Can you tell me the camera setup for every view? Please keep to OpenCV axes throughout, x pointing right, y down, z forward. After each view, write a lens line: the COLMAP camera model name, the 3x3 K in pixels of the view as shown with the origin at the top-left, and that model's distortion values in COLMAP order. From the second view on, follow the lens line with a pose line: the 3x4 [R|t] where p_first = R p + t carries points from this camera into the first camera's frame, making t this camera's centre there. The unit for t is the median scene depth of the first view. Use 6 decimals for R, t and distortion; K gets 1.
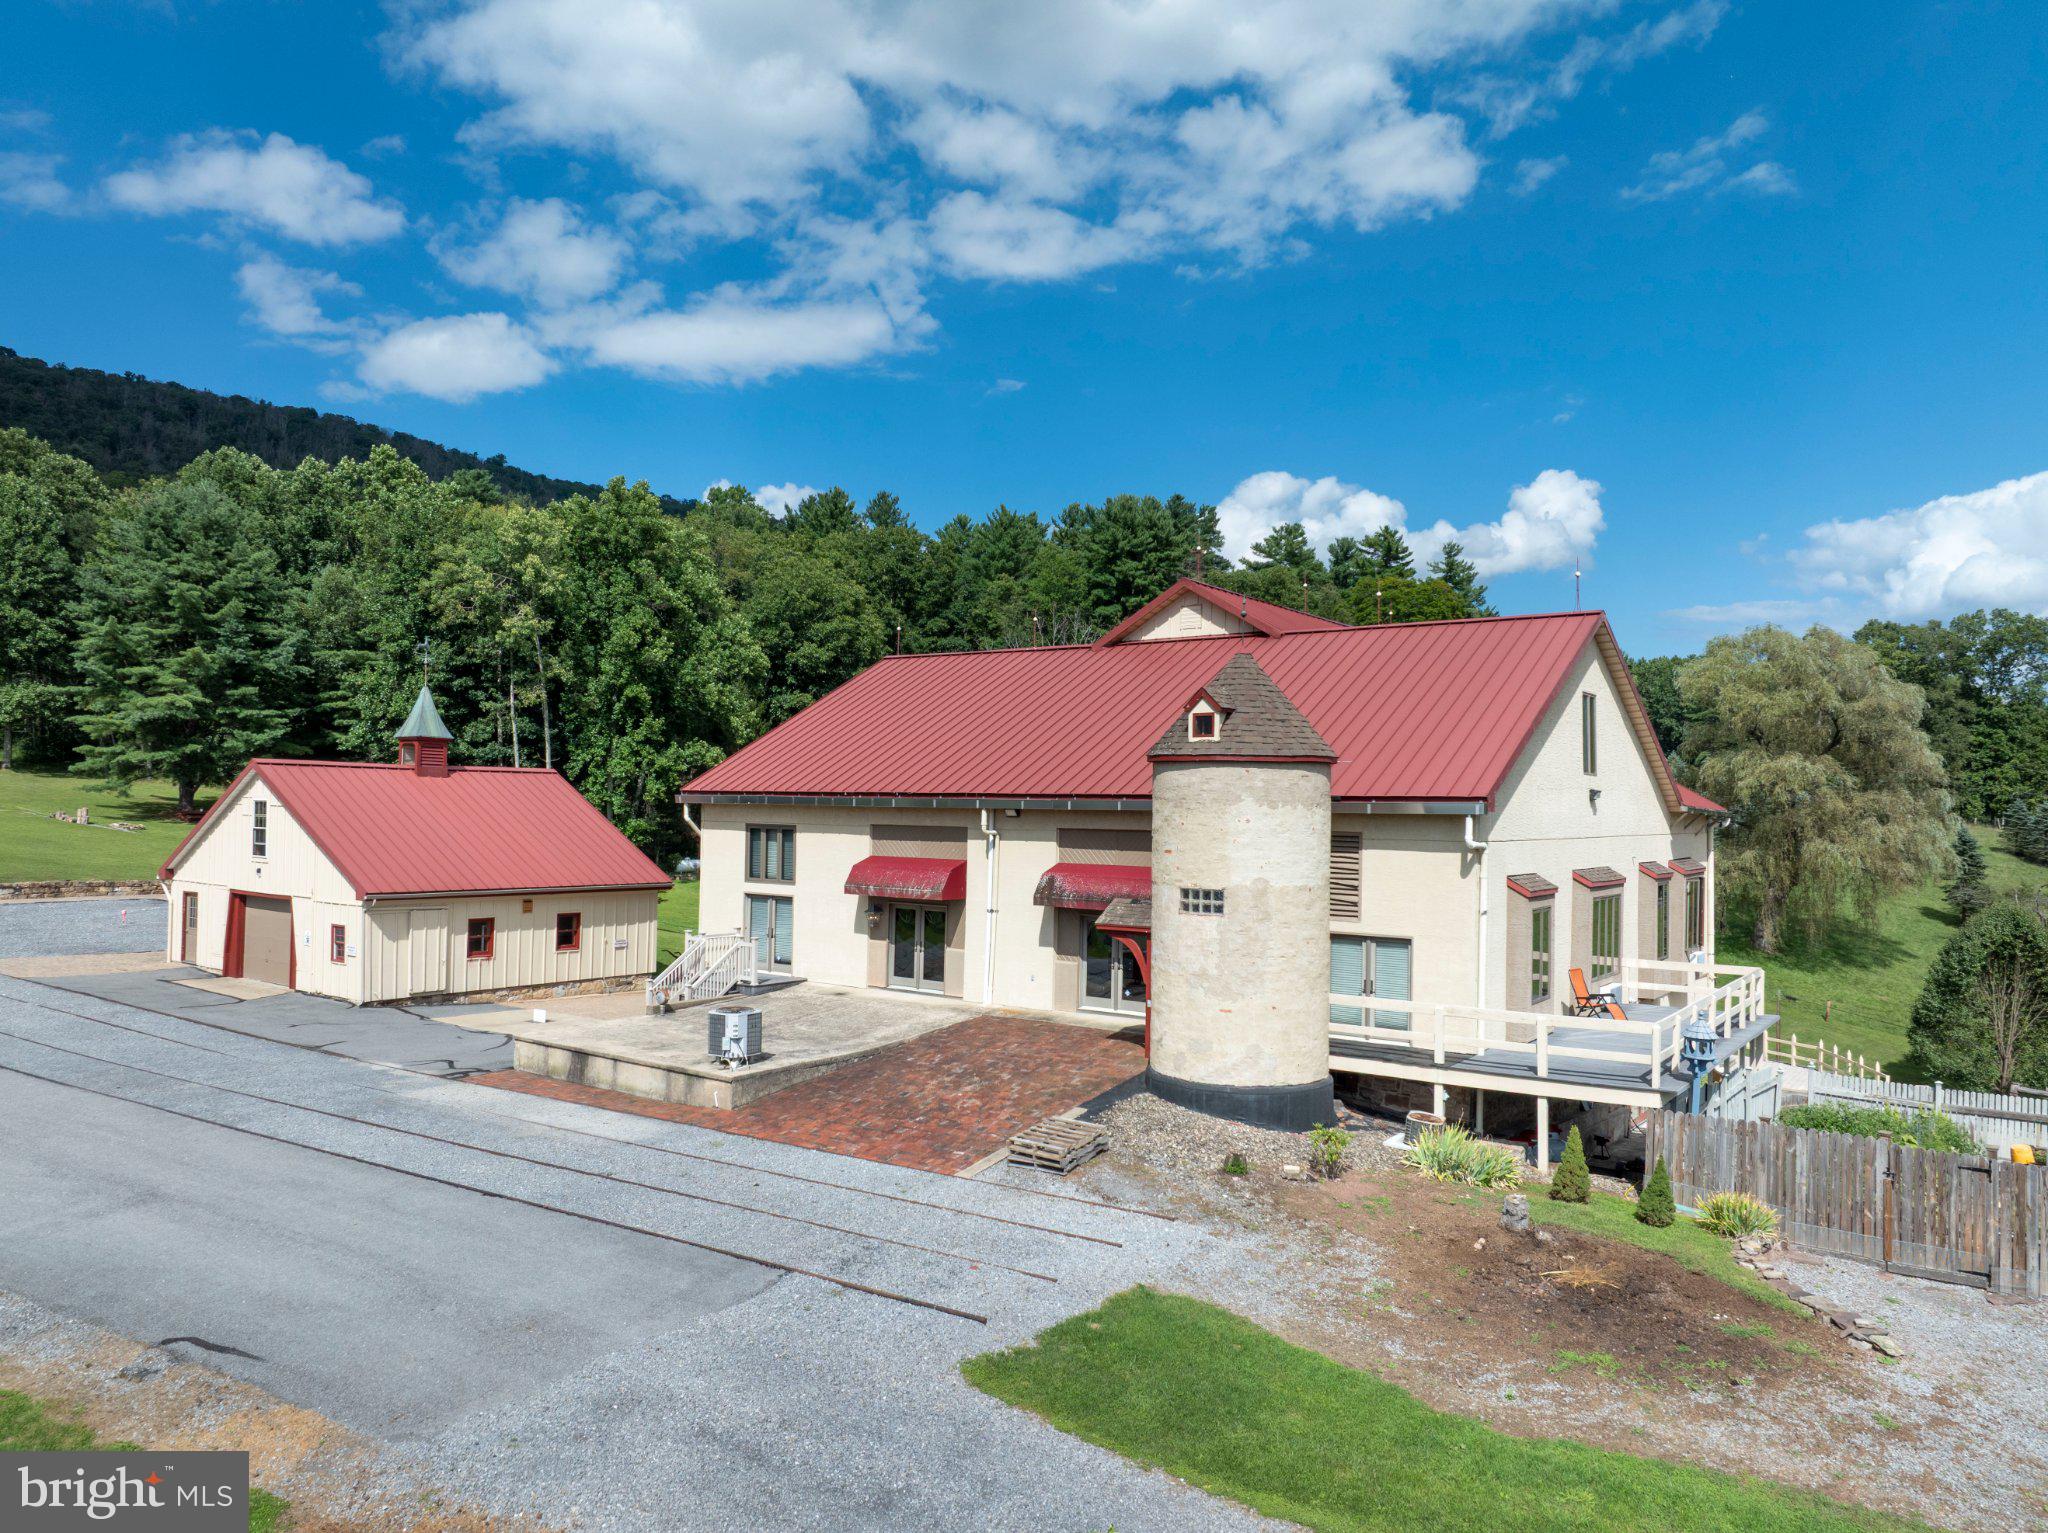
lens RADIAL K [[1440.9, 0, 1022.1], [0, 1440.9, 766.6], [0, 0, 1]] dist [-0.032951, 0.010061]
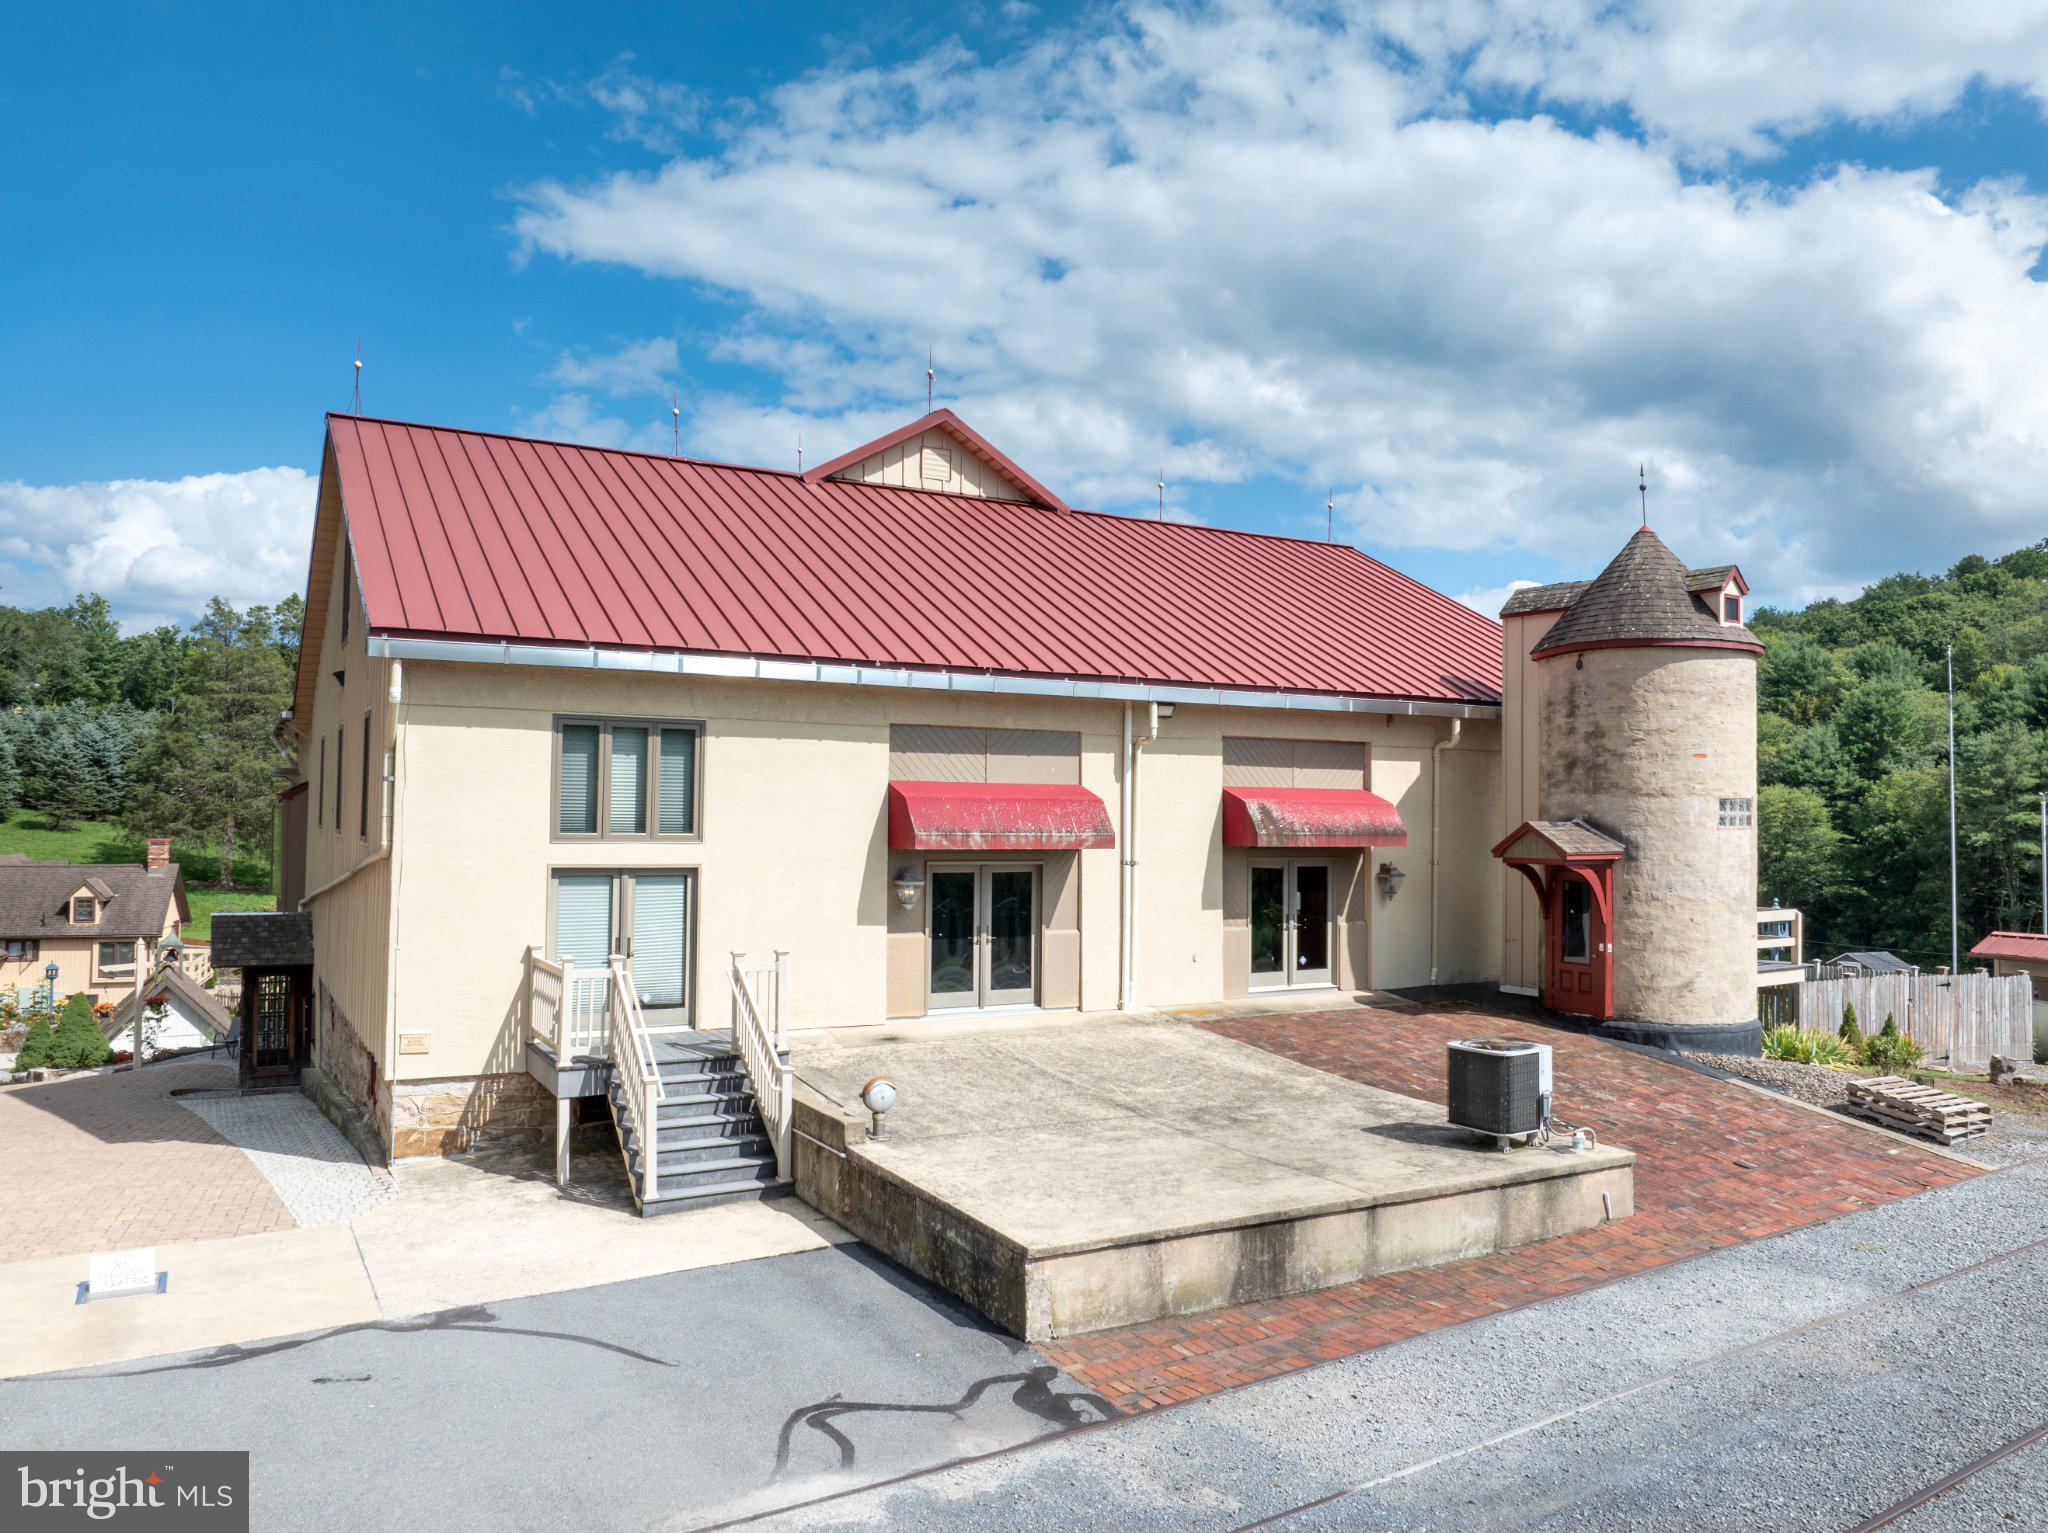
lens RADIAL K [[1440.9, 0, 1024.1], [0, 1440.9, 768.2], [0, 0, 1]] dist [-0.032951, 0.010061]
pose [[0.402333, 0.017551, 0.915325, -0.562895], [-0.029103, 0.999556, -0.006374, 0.057255], [-0.915031, -0.024074, 0.402665, 0.708078]]
